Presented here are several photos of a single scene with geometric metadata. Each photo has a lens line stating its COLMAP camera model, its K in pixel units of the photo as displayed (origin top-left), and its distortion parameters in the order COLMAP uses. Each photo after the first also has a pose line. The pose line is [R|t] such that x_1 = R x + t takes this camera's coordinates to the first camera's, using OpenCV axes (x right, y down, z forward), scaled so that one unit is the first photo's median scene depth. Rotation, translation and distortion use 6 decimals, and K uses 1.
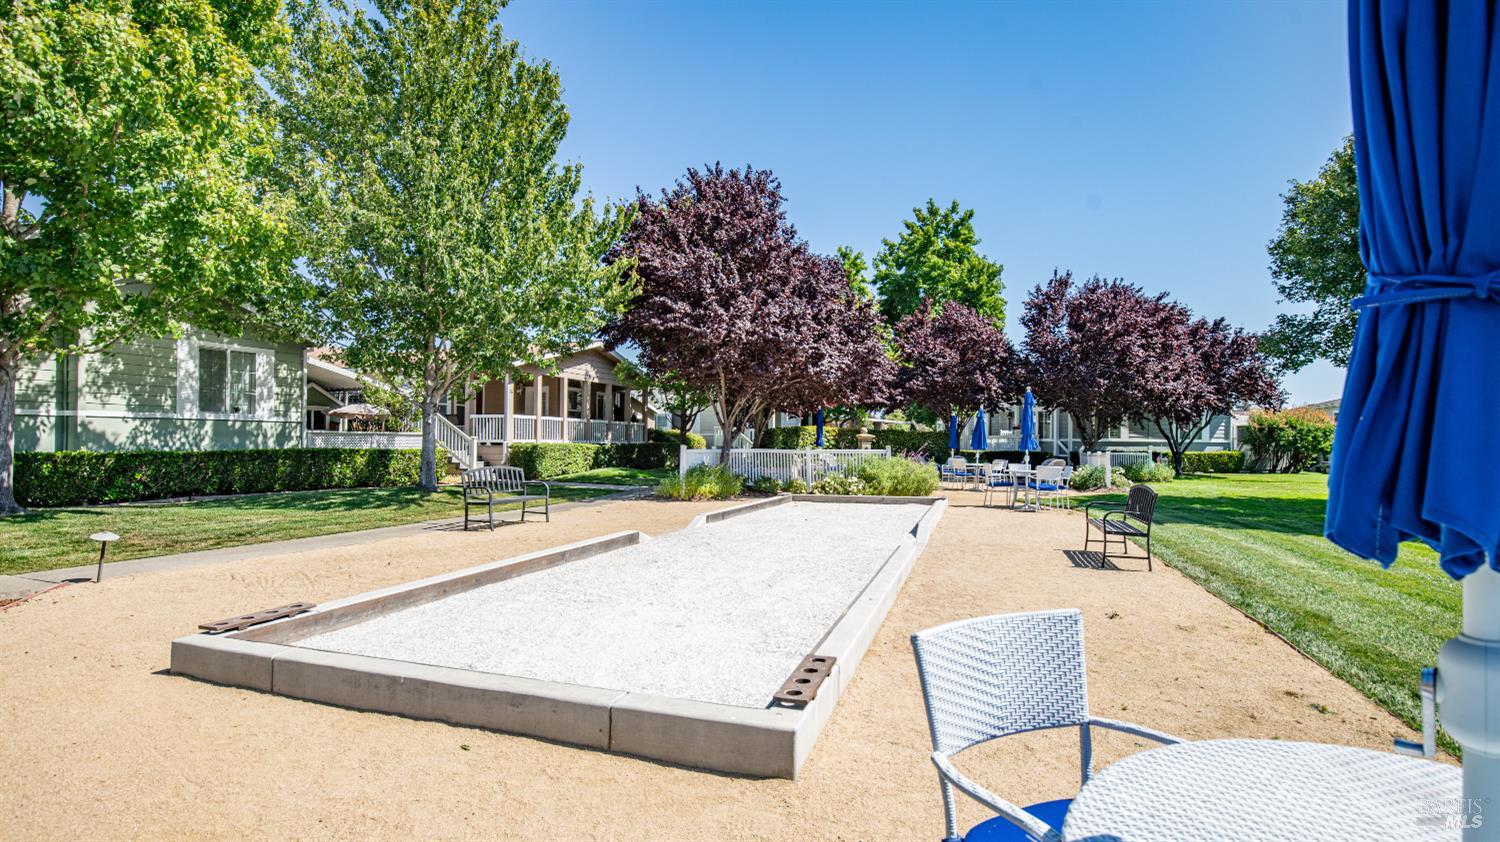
lens RADIAL K [[690.1, 0, 753.0], [0, 690.1, 421.2], [0, 0, 1]] dist [-0.000018, 0.000004]
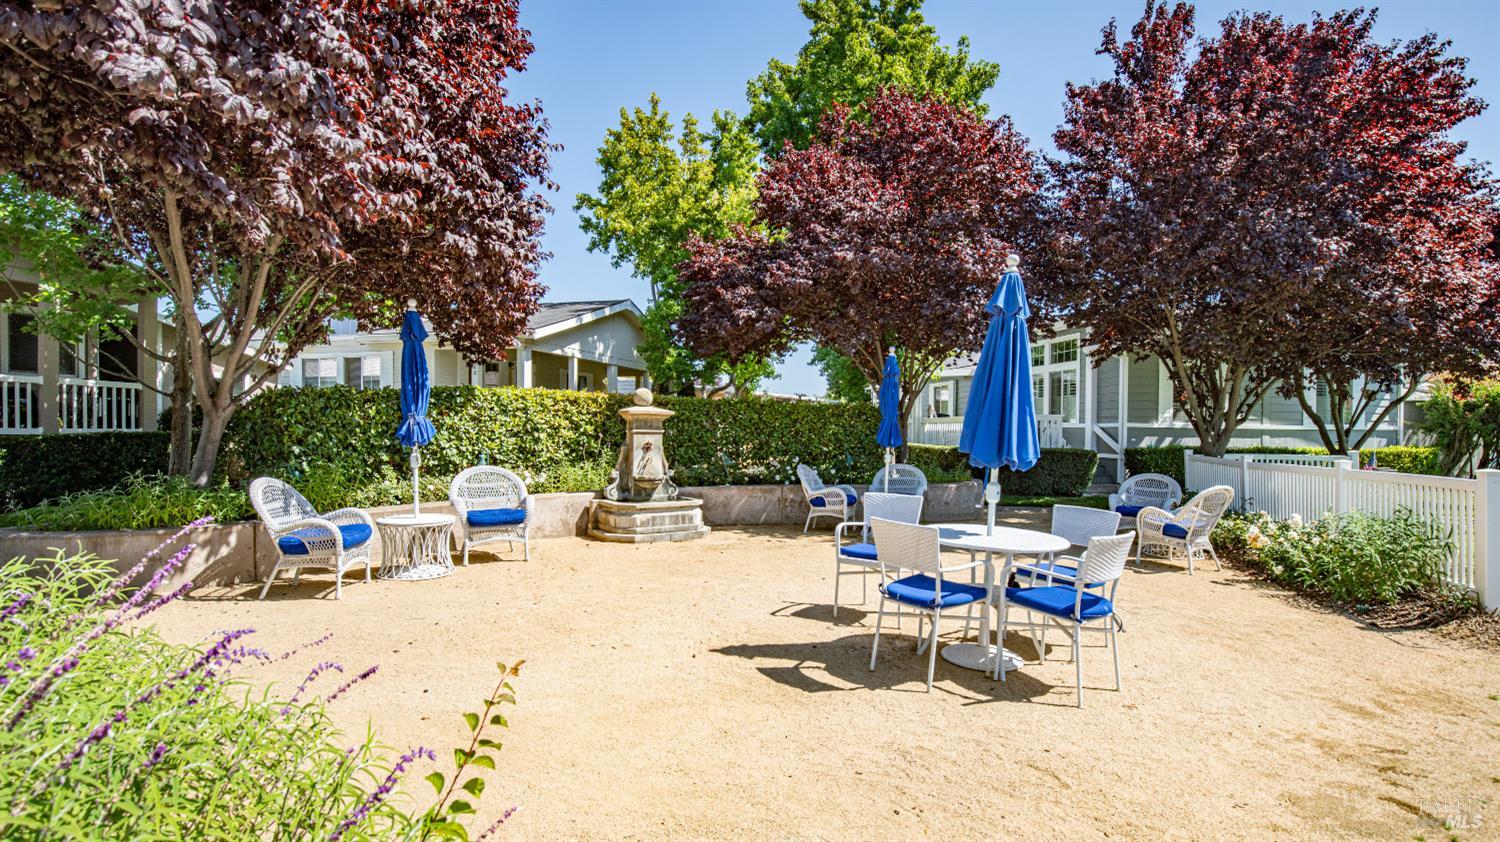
lens RADIAL K [[690.1, 0, 747.4], [0, 690.1, 421.8], [0, 0, 1]] dist [-0.000018, 0.000004]
pose [[0.997510, 0.000724, 0.070518, 0.172273], [-0.002109, 0.999806, 0.019570, 0.017606], [-0.070490, -0.019670, 0.997319, 0.587928]]
